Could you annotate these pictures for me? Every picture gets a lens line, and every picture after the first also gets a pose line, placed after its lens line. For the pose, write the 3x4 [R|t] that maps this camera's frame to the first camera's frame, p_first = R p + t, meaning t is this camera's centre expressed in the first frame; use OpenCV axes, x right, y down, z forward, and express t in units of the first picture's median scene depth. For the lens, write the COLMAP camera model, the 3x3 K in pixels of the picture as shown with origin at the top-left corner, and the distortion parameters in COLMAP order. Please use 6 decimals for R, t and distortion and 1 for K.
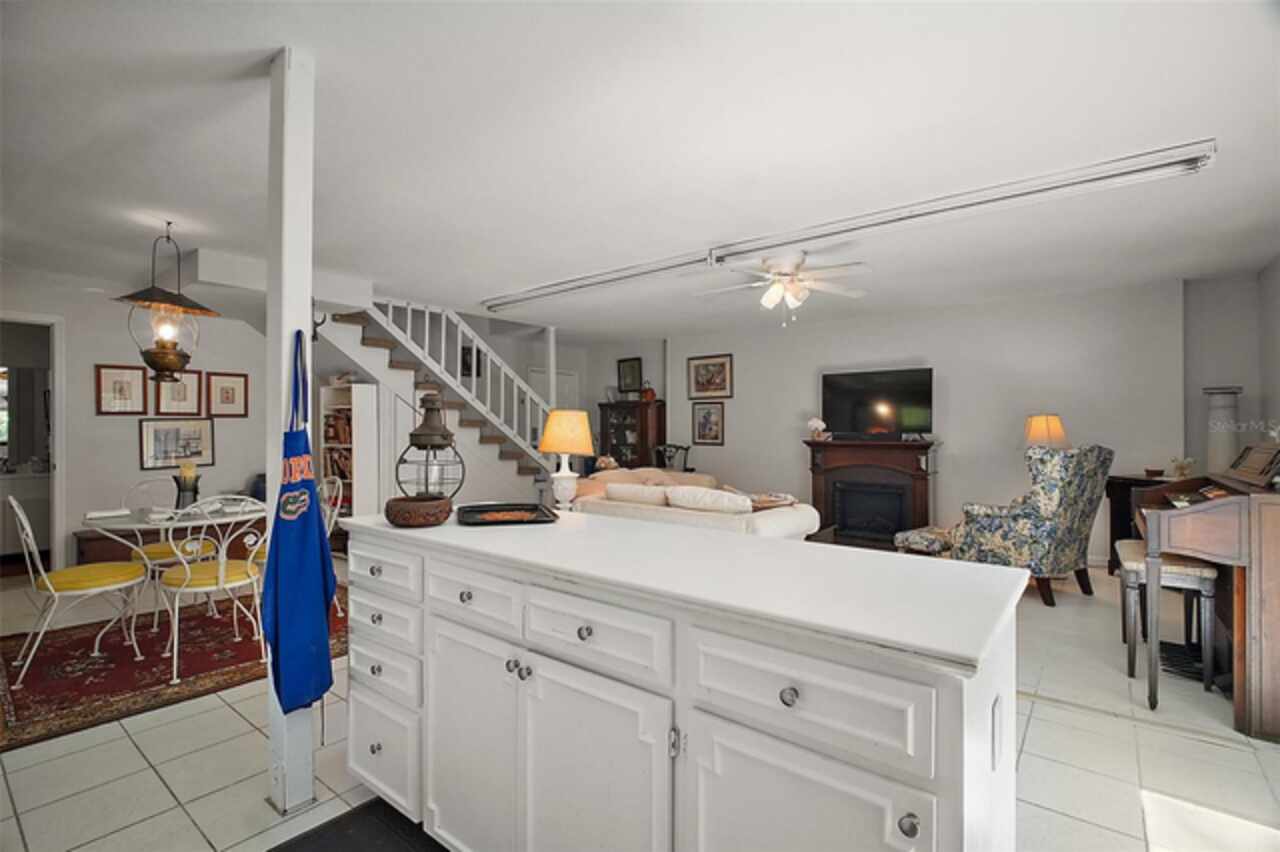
lens RADIAL K [[588.0, 0, 631.9], [0, 588.0, 433.3], [0, 0, 1]] dist [-0.001597, -0.002332]
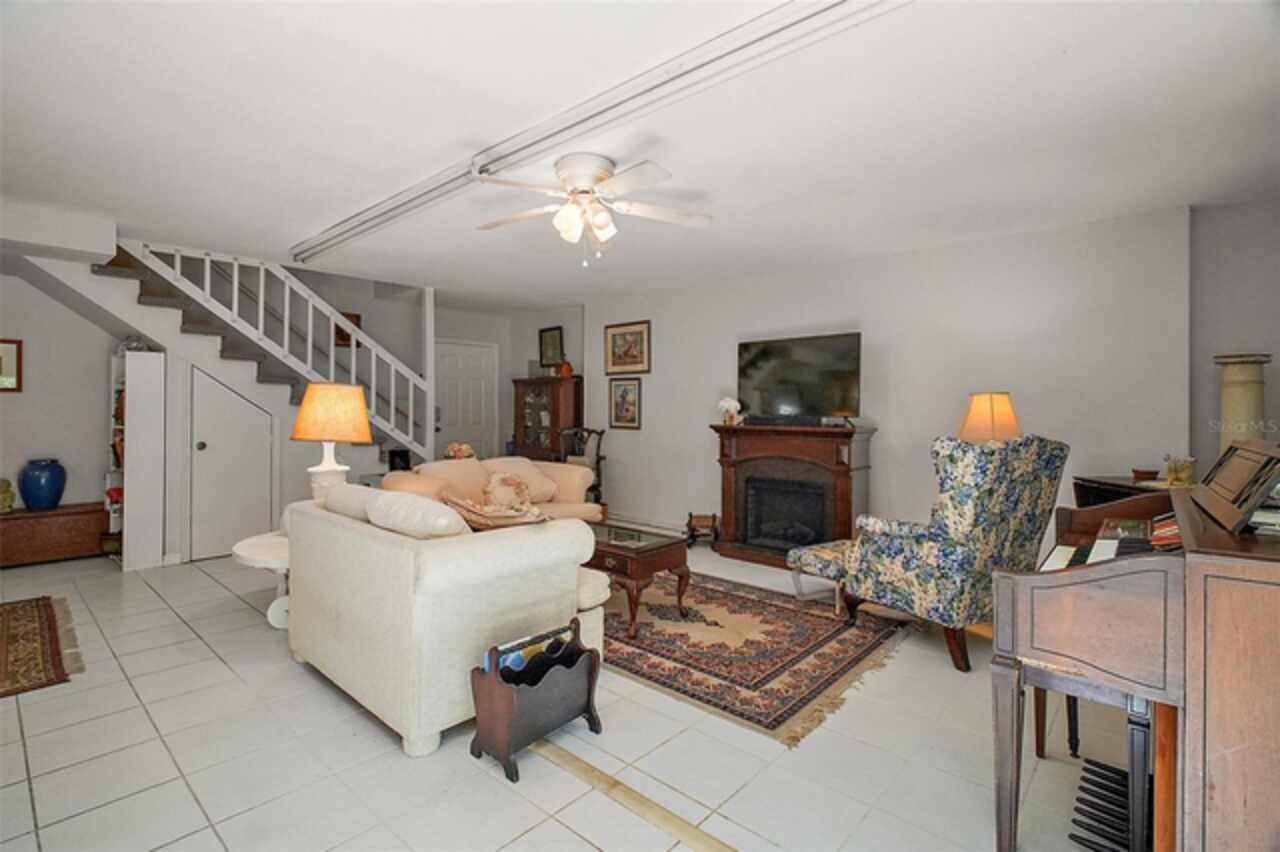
lens RADIAL K [[588.0, 0, 644.6], [0, 588.0, 414.1], [0, 0, 1]] dist [-0.001597, -0.002332]
pose [[0.998537, 0.007506, -0.053547, 0.273484], [-0.007521, 0.999972, -0.000076, -0.001666], [0.053545, 0.000478, 0.998565, 0.214716]]
